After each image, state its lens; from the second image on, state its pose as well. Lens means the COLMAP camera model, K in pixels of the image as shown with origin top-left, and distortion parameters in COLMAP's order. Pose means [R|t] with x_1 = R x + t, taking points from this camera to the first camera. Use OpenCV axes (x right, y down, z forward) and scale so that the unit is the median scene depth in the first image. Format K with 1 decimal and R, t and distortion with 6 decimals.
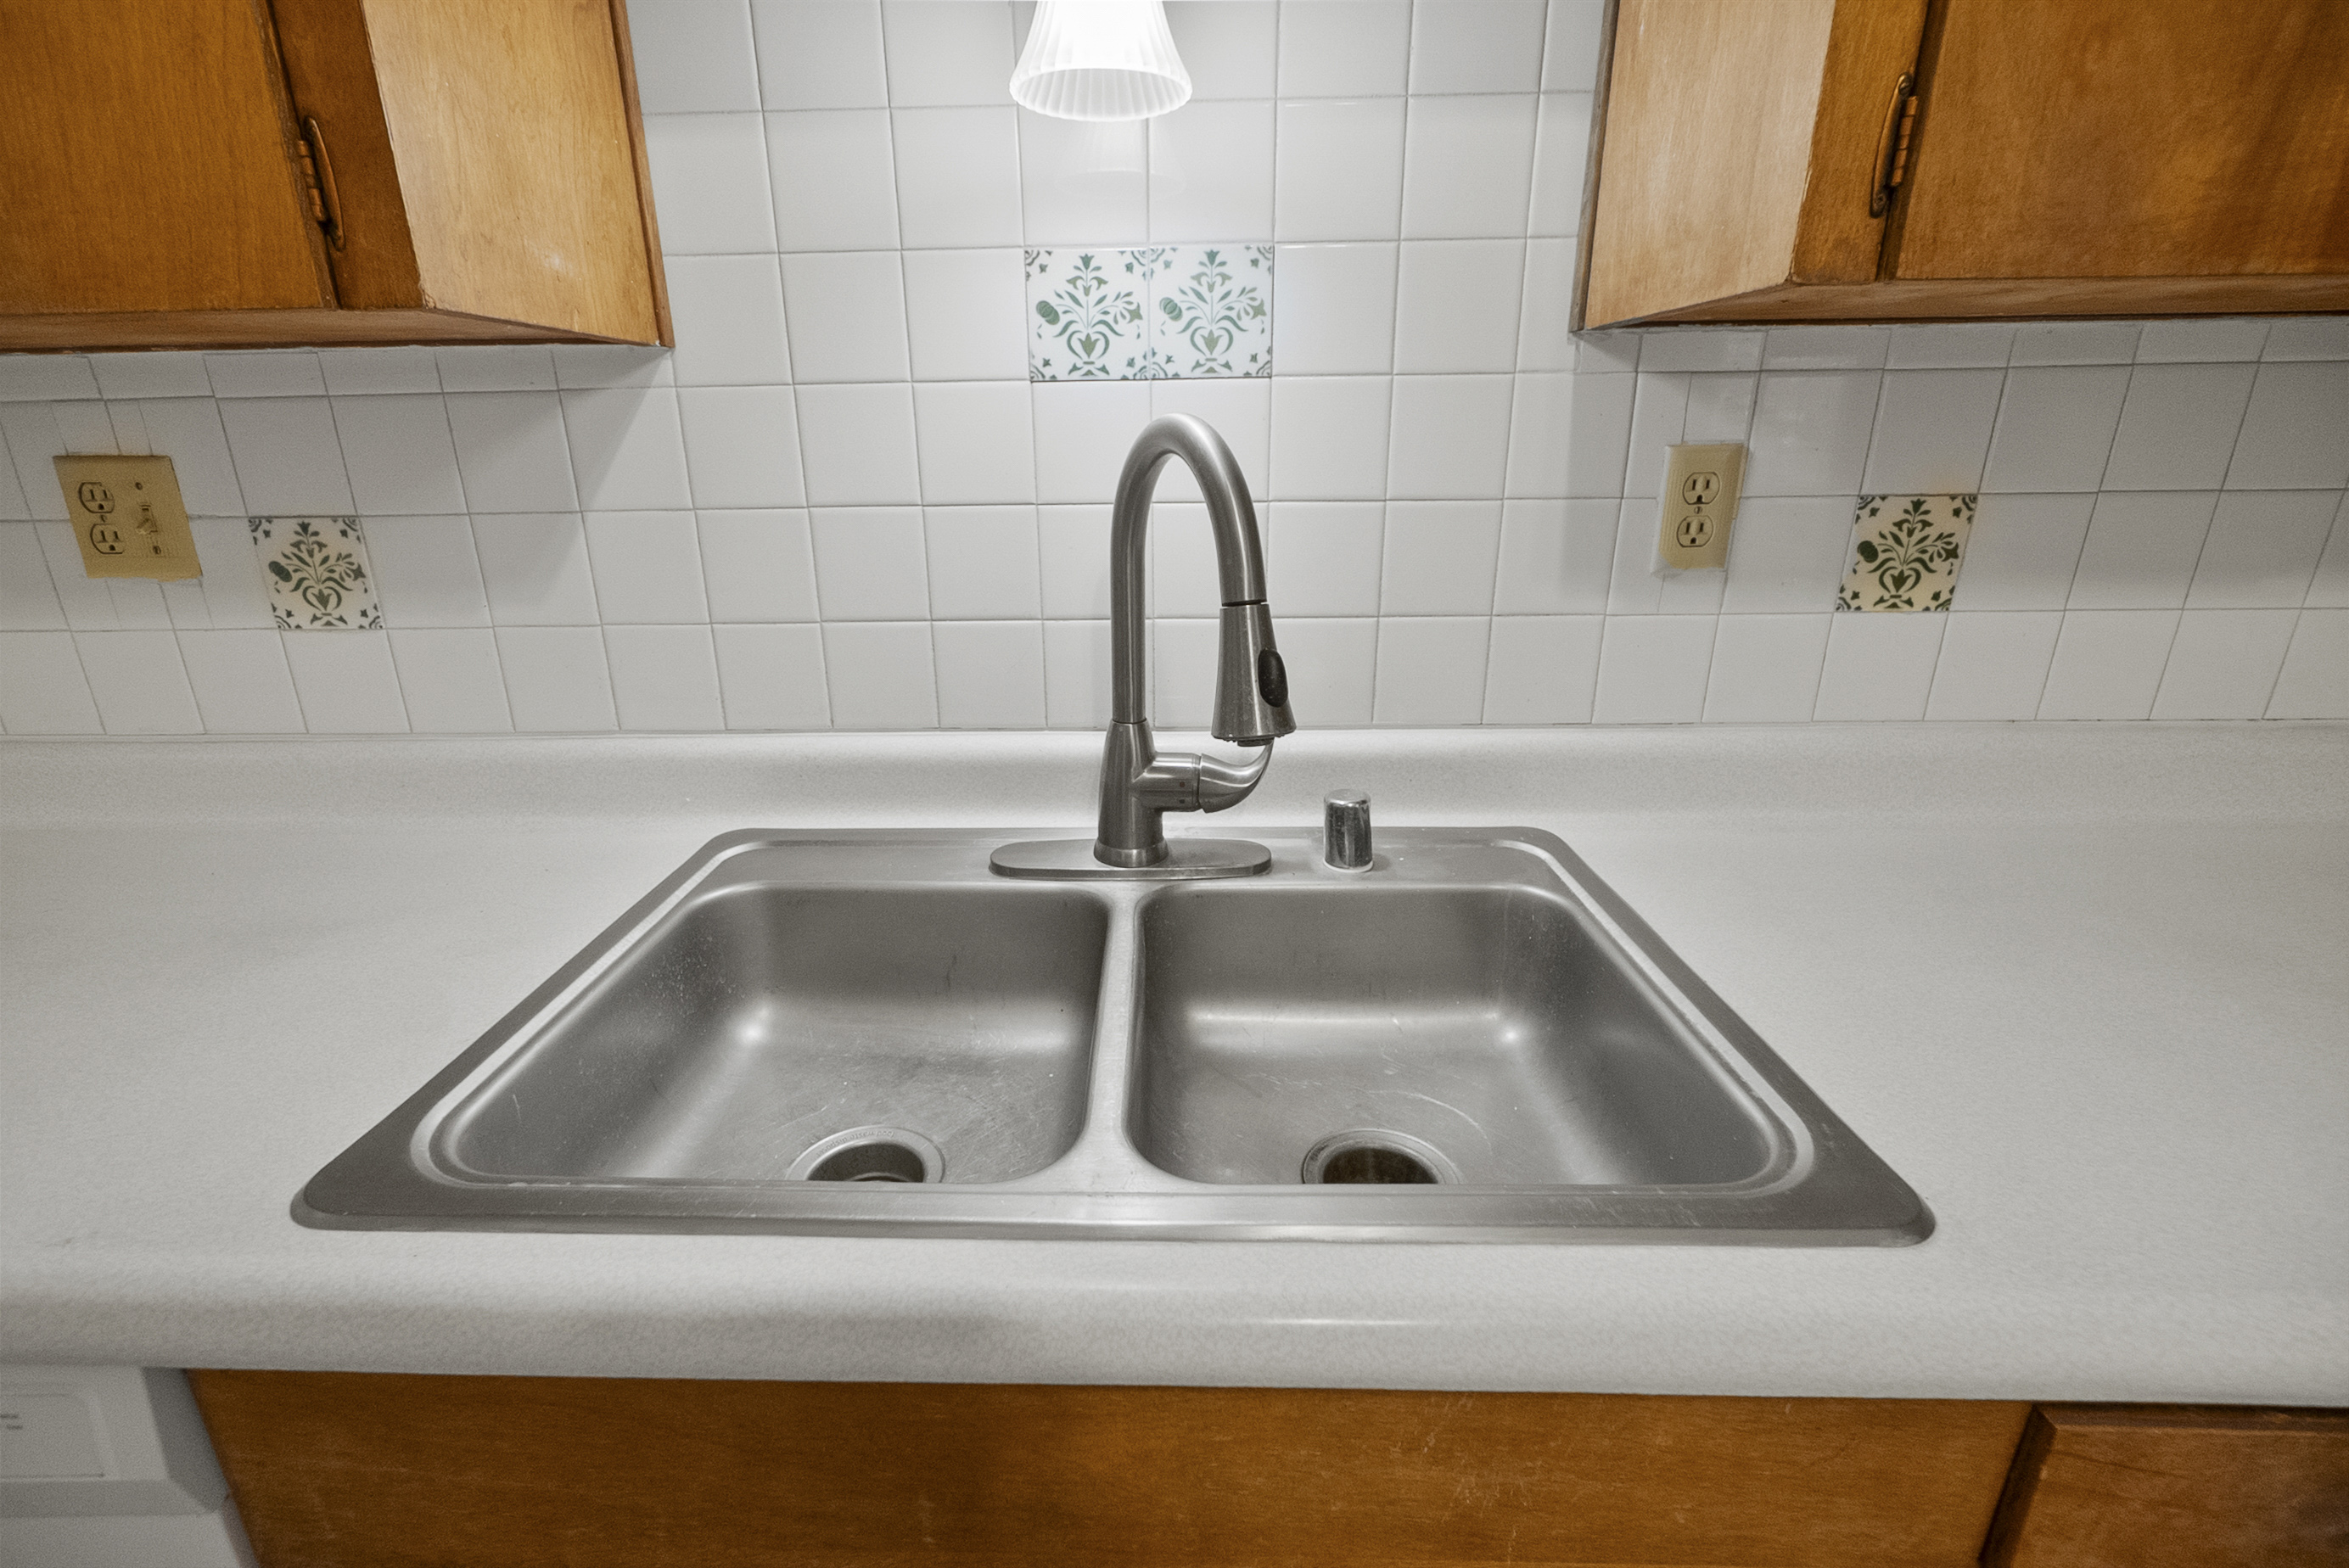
lens RADIAL K [[1026.1, 0, 1133.9], [0, 1026.1, 780.0], [0, 0, 1]] dist [-0.010041, -0.000180]
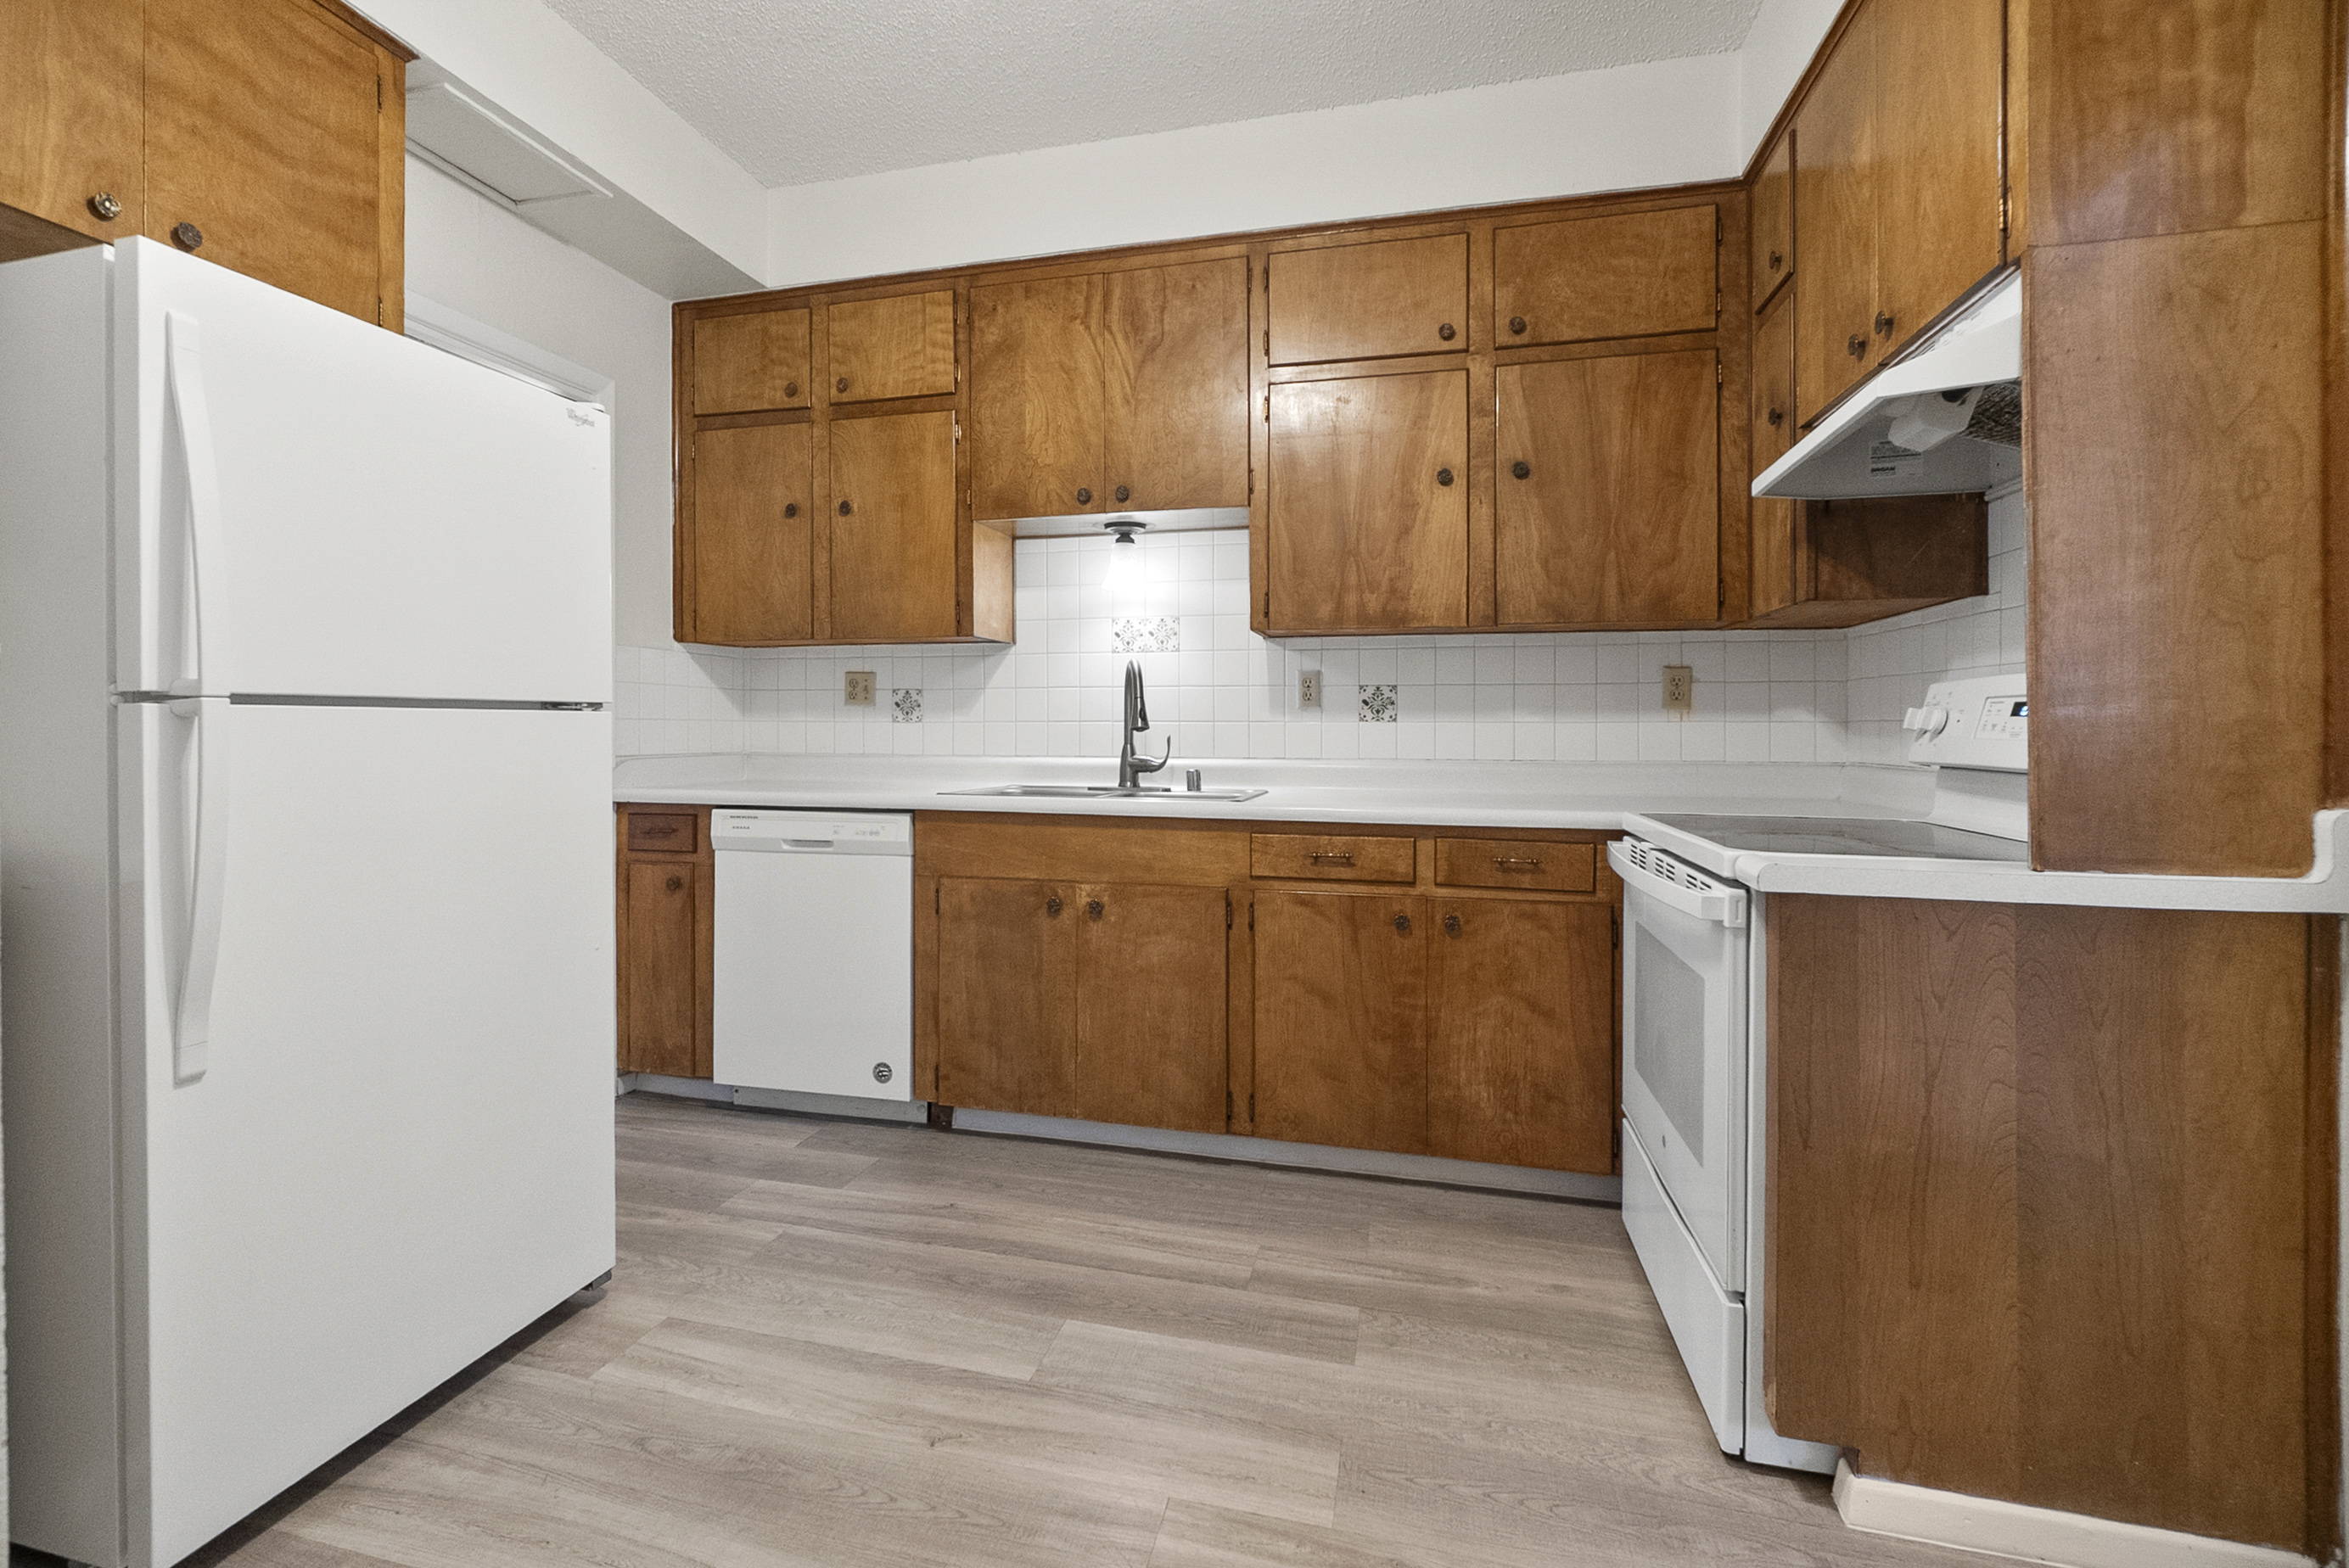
lens RADIAL K [[1026.1, 0, 1133.9], [0, 1026.1, 780.0], [0, 0, 1]] dist [-0.010041, -0.000180]
pose [[0.974430, 0.026660, -0.223103, 0.736415], [-0.084243, 0.963854, -0.252763, 0.872993], [0.208300, 0.265095, 0.941454, -2.083116]]
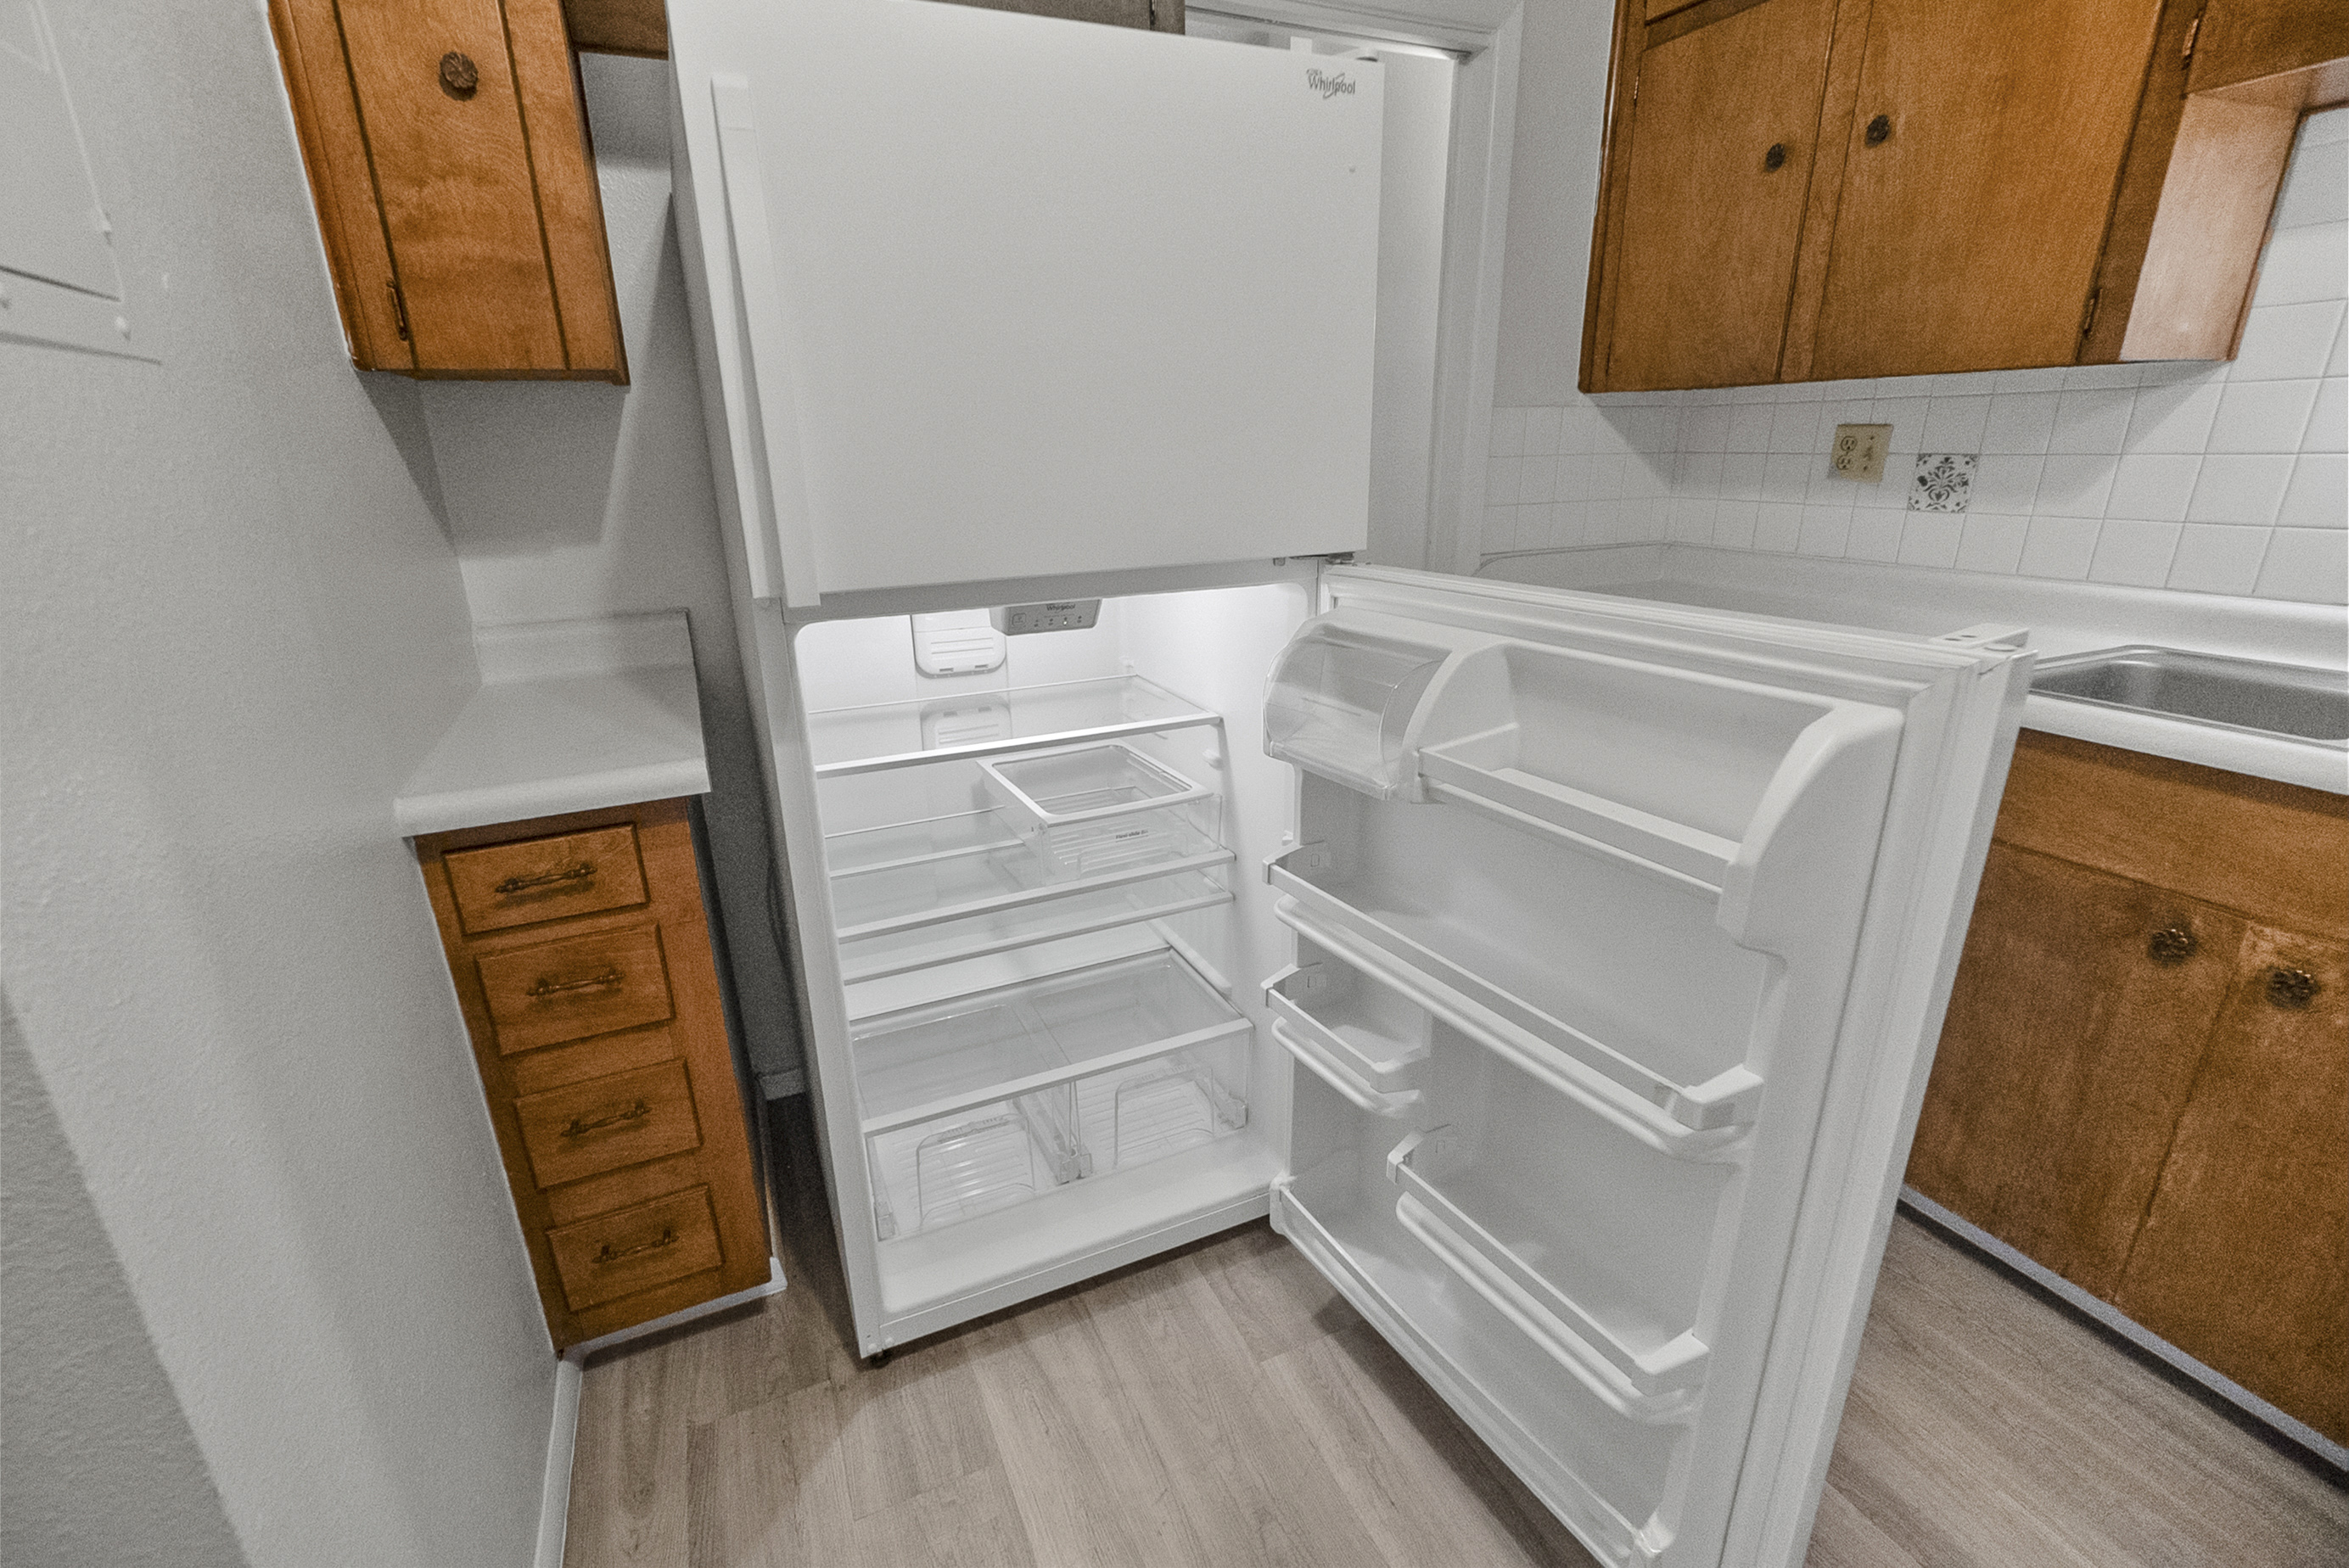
lens RADIAL K [[1002.8, 0, 1176.9], [0, 1002.8, 774.9], [0, 0, 1]] dist [0.001603, 0.001007]
pose [[0.447860, 0.288690, -0.846215, 0.388929], [-0.261292, 0.947382, 0.184914, 0.389691], [0.855072, 0.138293, 0.499727, -1.263642]]
